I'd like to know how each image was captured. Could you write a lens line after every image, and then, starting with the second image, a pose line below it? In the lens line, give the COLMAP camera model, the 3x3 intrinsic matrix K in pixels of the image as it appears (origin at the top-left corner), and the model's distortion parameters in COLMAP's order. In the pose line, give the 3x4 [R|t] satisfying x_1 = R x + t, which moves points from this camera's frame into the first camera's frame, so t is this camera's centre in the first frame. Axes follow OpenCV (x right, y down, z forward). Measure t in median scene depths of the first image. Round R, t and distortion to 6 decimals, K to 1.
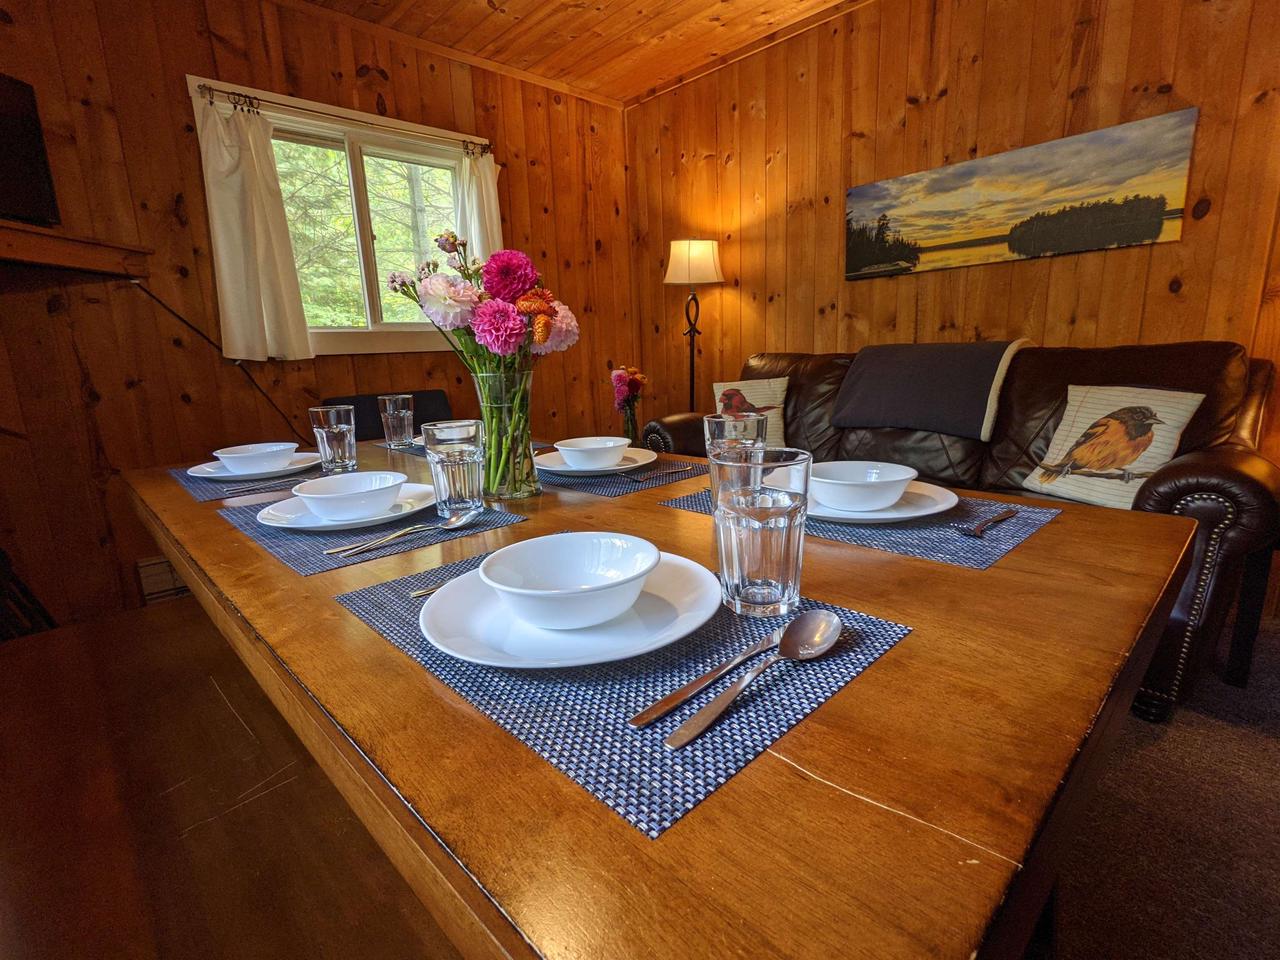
lens RADIAL K [[613.5, 0, 638.5], [0, 613.5, 484.2], [0, 0, 1]] dist [0.001288, 0.001260]
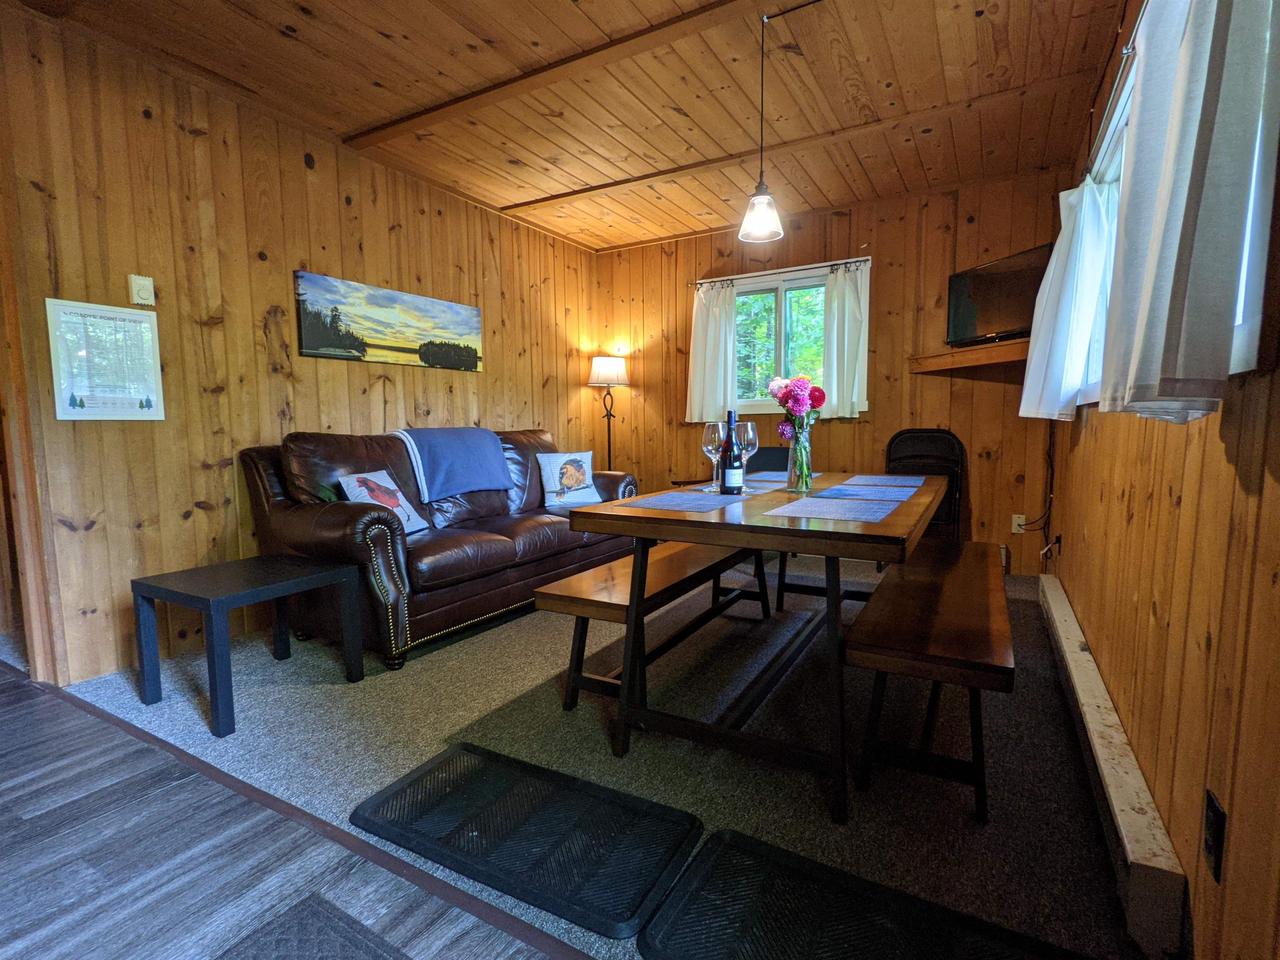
lens RADIAL K [[613.5, 0, 644.3], [0, 613.5, 485.1], [0, 0, 1]] dist [0.001288, 0.001260]
pose [[-0.287624, -0.059087, 0.955919, -0.907605], [0.217133, 0.968083, 0.125172, -0.138383], [-0.932806, 0.243563, -0.265614, 0.870385]]
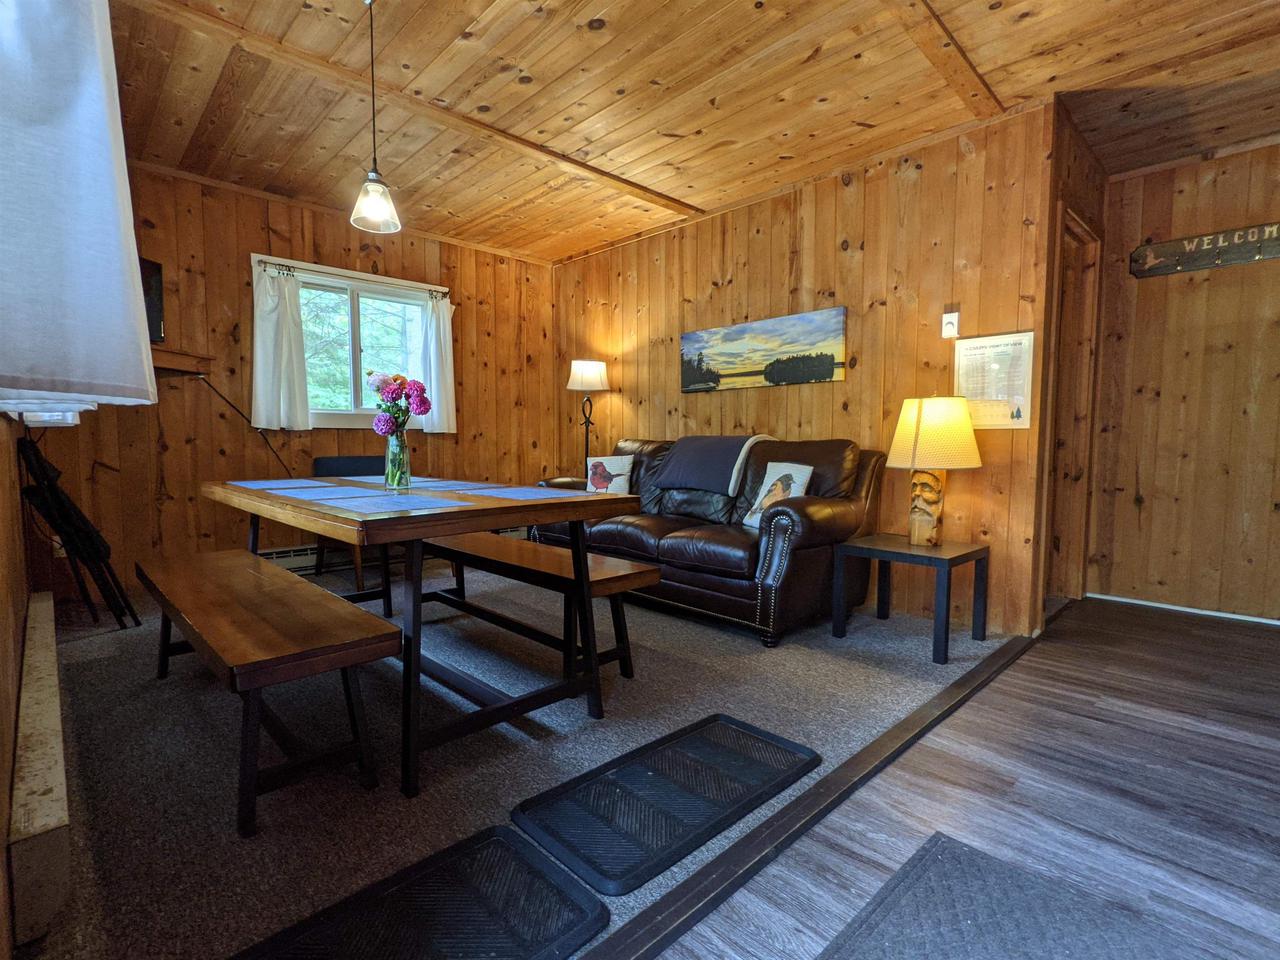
lens RADIAL K [[613.5, 0, 636.9], [0, 613.5, 487.5], [0, 0, 1]] dist [0.001288, 0.001260]
pose [[0.999170, 0.038688, 0.012772, 0.242141], [-0.036544, 0.989639, -0.138851, 0.110226], [-0.018011, 0.138269, 0.990231, -0.461172]]
